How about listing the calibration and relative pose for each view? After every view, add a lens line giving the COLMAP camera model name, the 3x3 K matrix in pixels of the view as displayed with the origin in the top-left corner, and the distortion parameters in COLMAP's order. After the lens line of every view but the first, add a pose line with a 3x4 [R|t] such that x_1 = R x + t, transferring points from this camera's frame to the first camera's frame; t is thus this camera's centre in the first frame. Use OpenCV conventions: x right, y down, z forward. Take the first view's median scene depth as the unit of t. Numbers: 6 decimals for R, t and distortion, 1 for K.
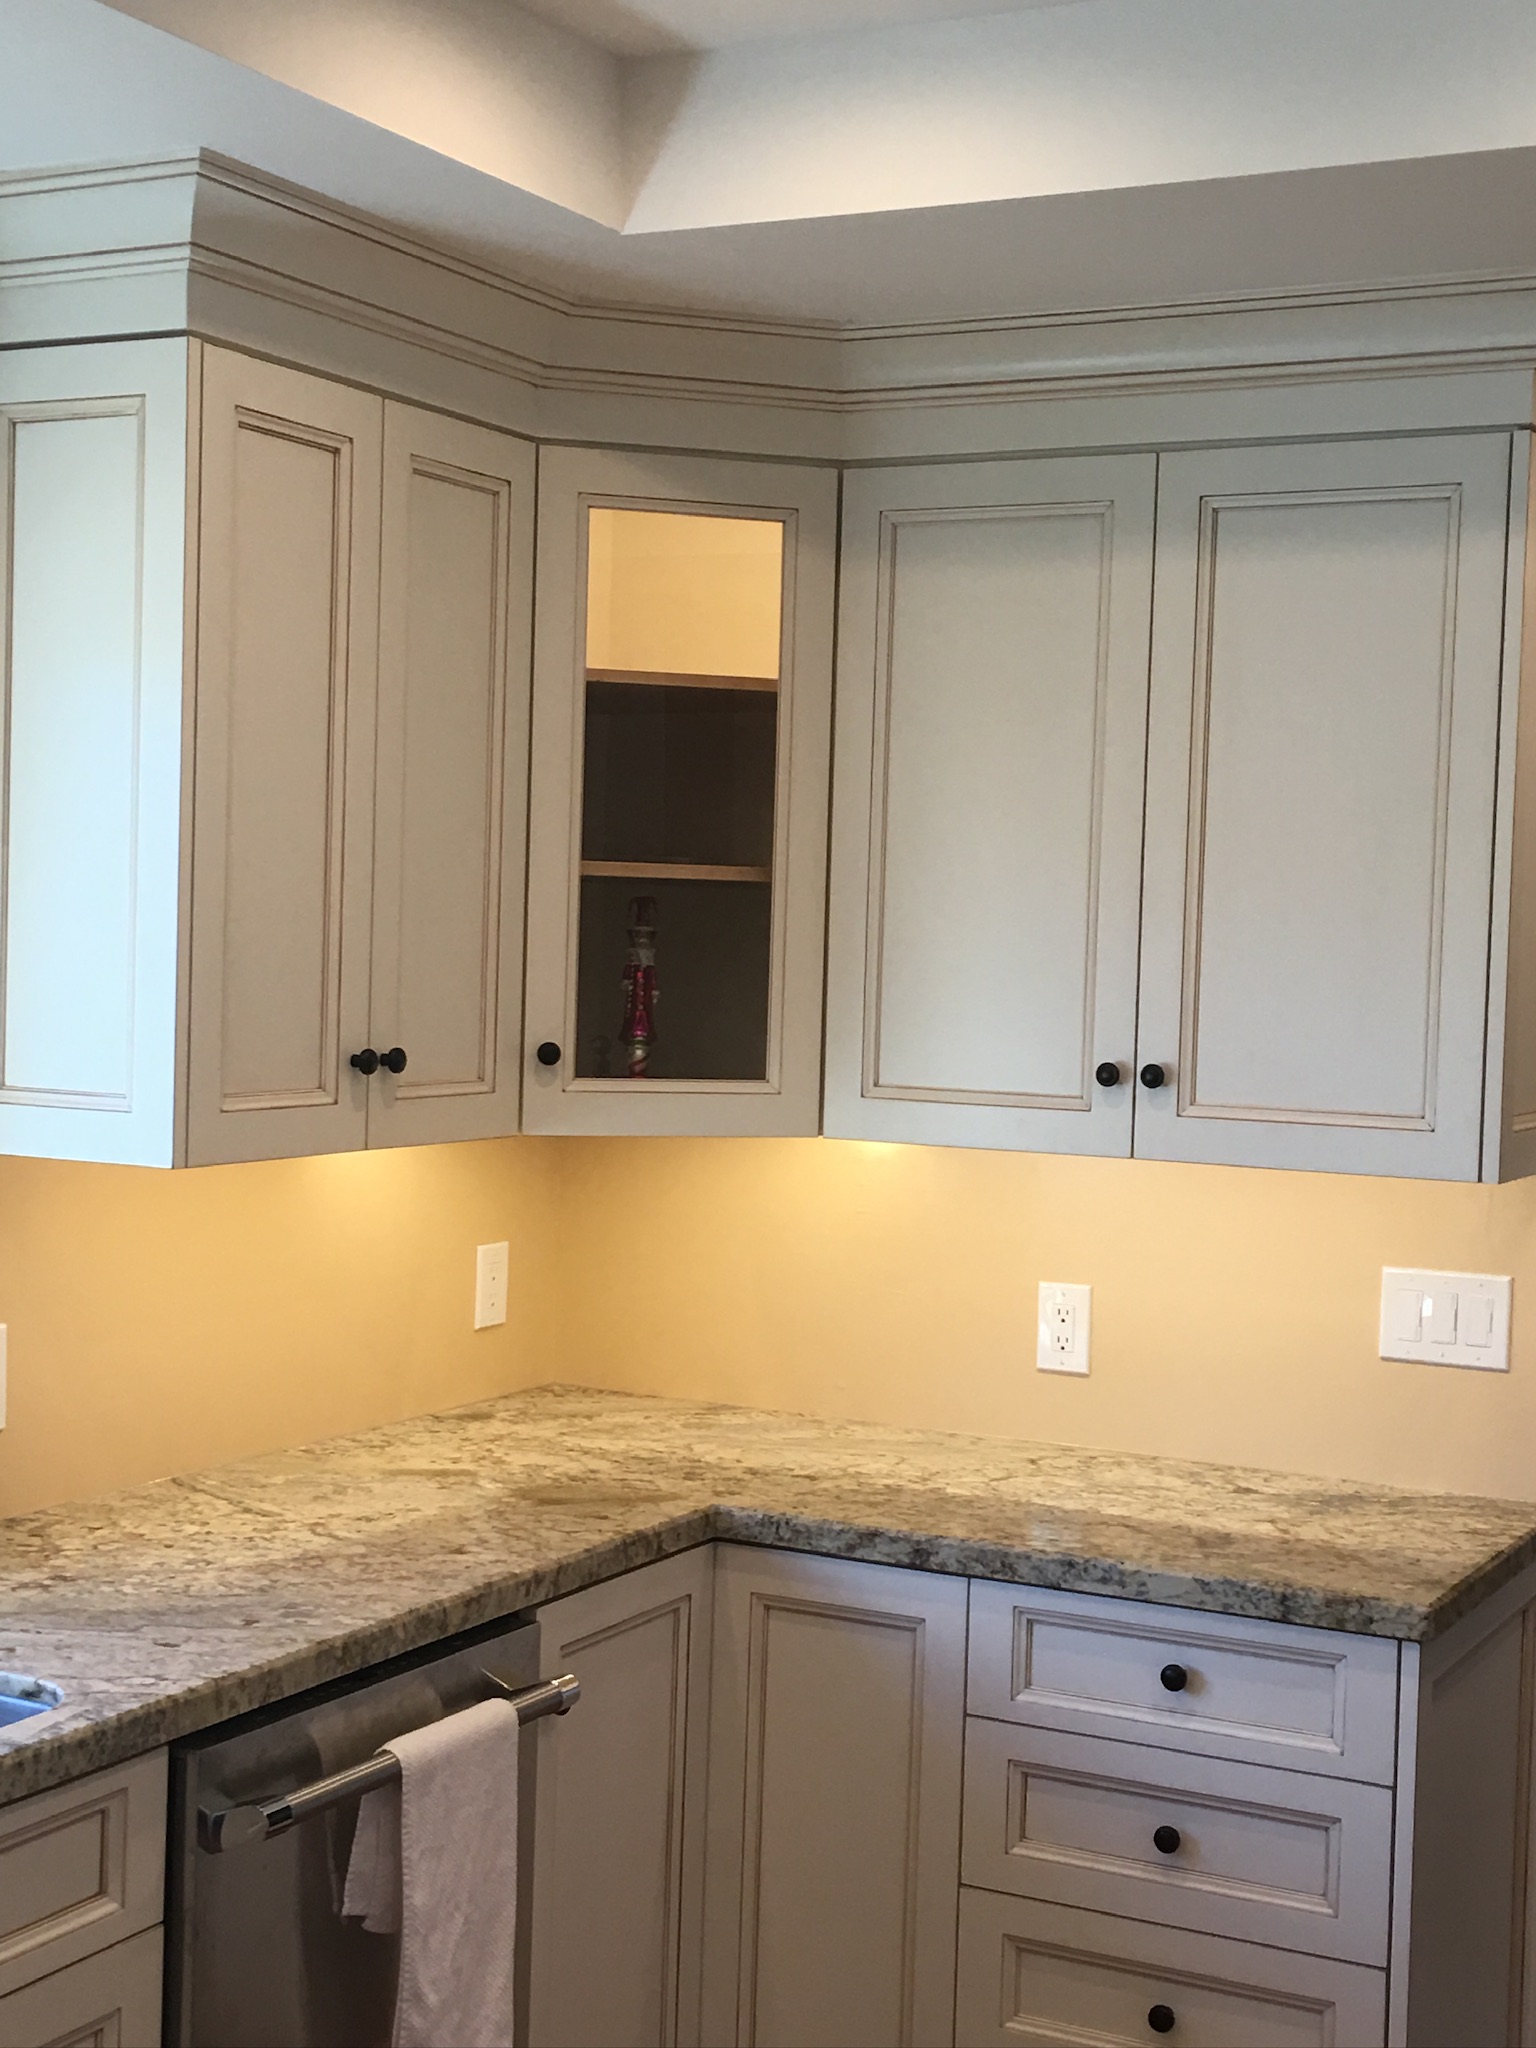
lens RADIAL K [[2919.3, 0, 769.6], [0, 2919.3, 1053.5], [0, 0, 1]] dist [0.111638, -0.030420]
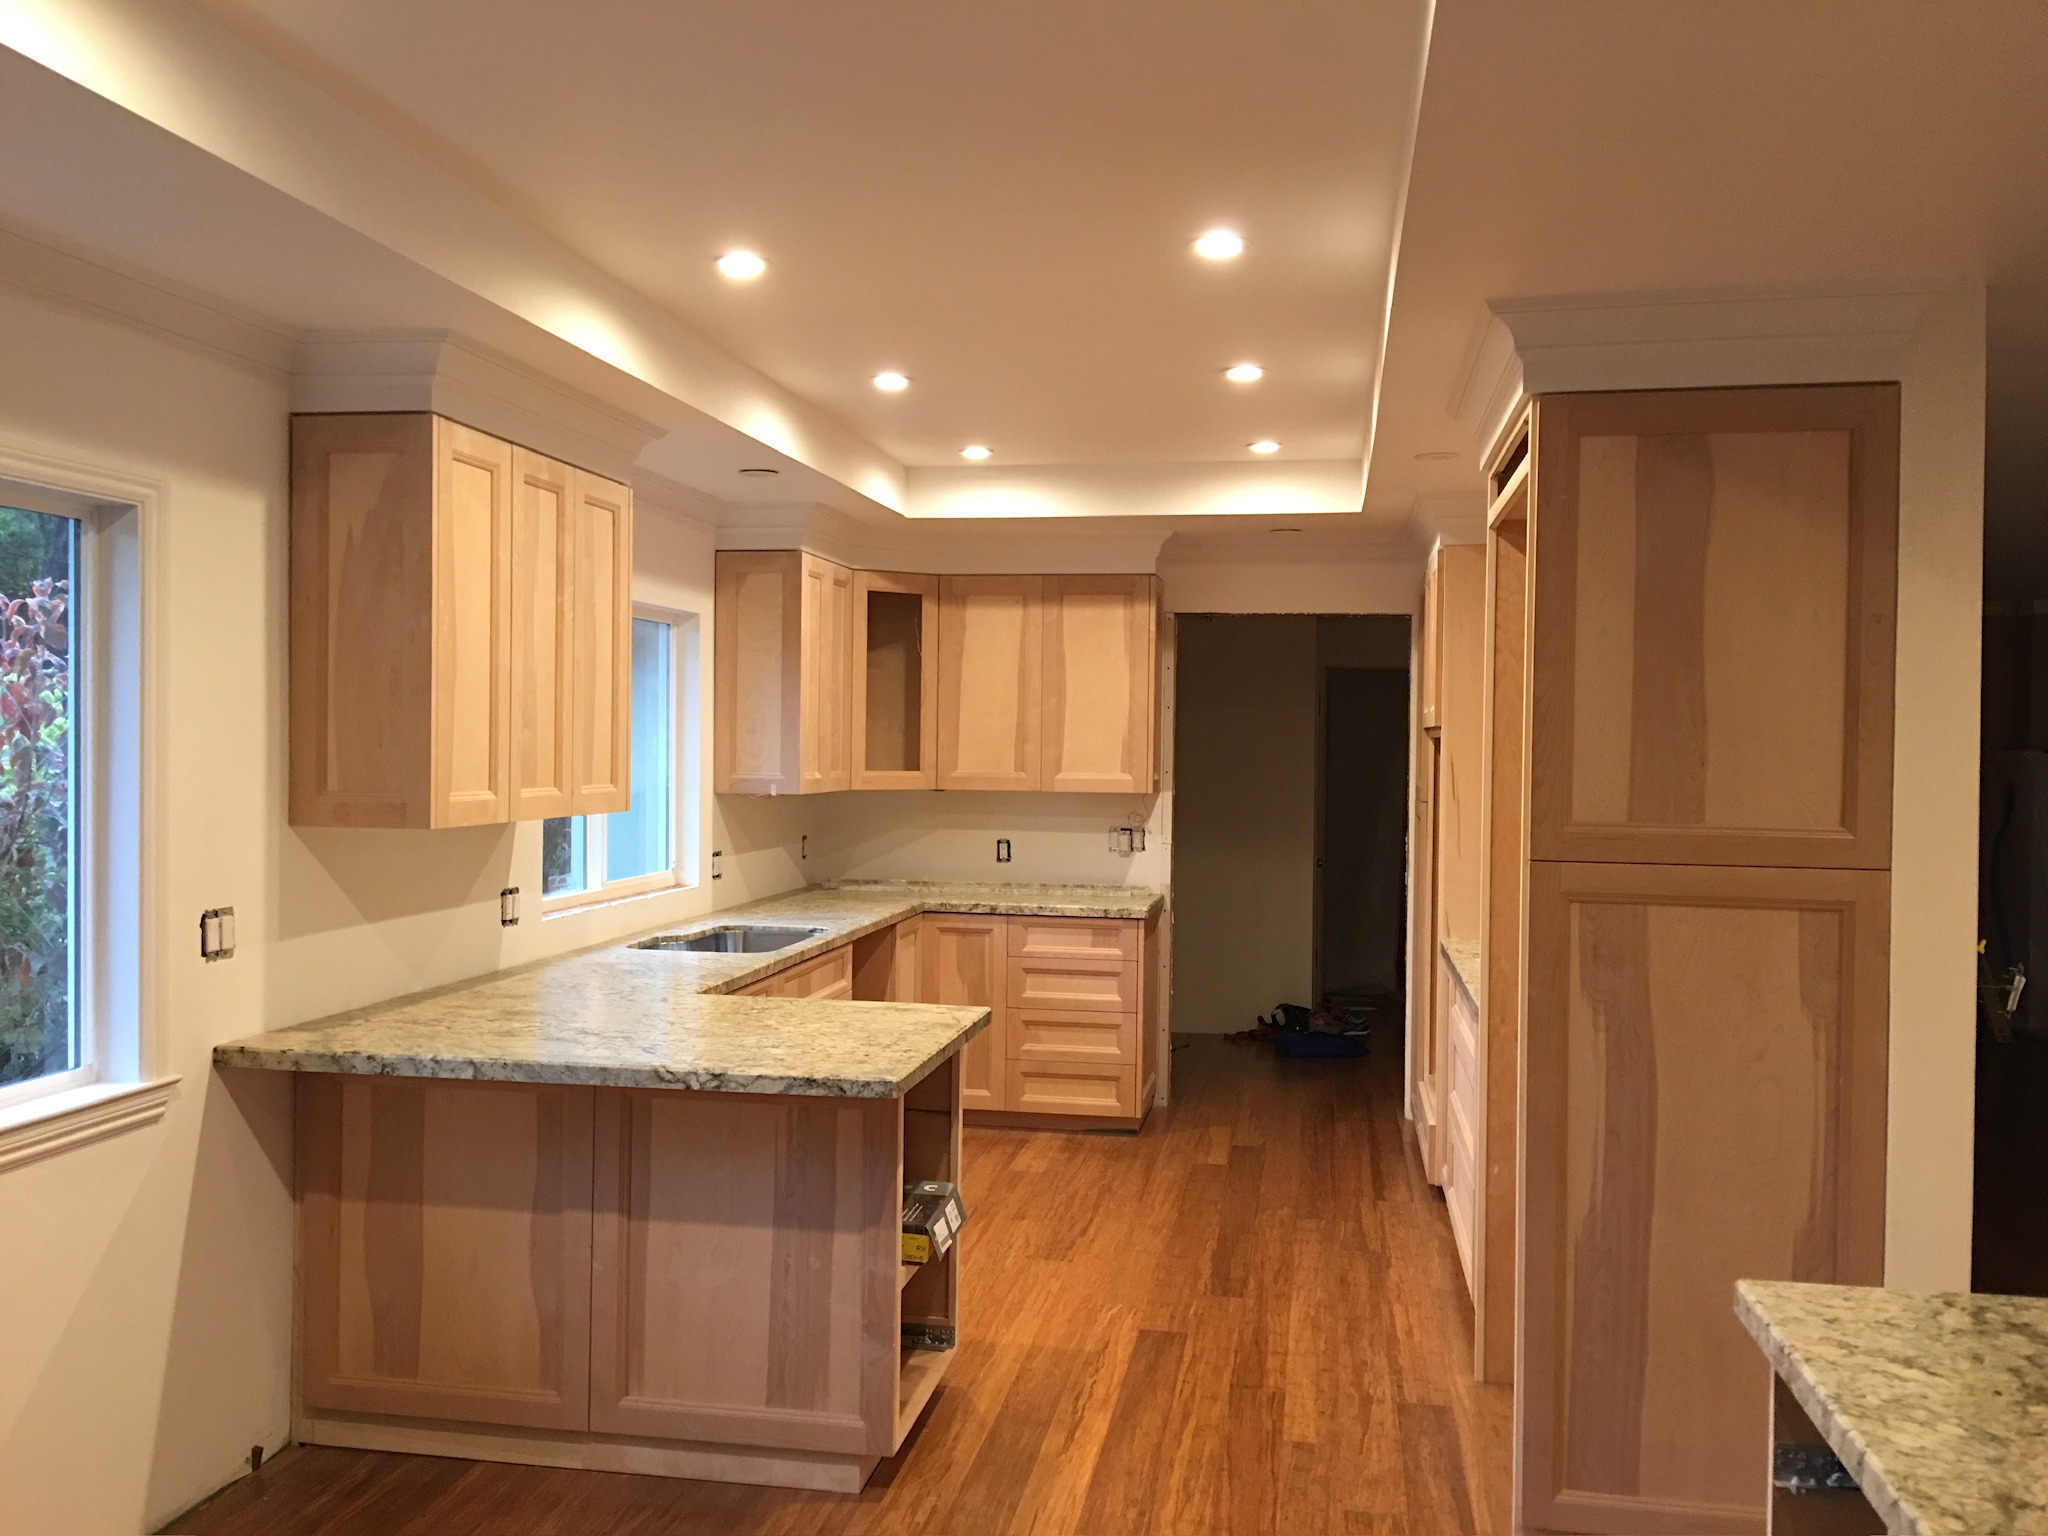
lens RADIAL K [[1728.7, 0, 1024.0], [0, 1728.7, 768.0], [0, 0, 1]] dist [0.033134, 0.000404]
pose [[0.955699, -0.018495, 0.293764, -0.527538], [0.024585, 0.999552, -0.017050, 0.048993], [-0.293317, 0.023517, 0.955726, -0.955460]]
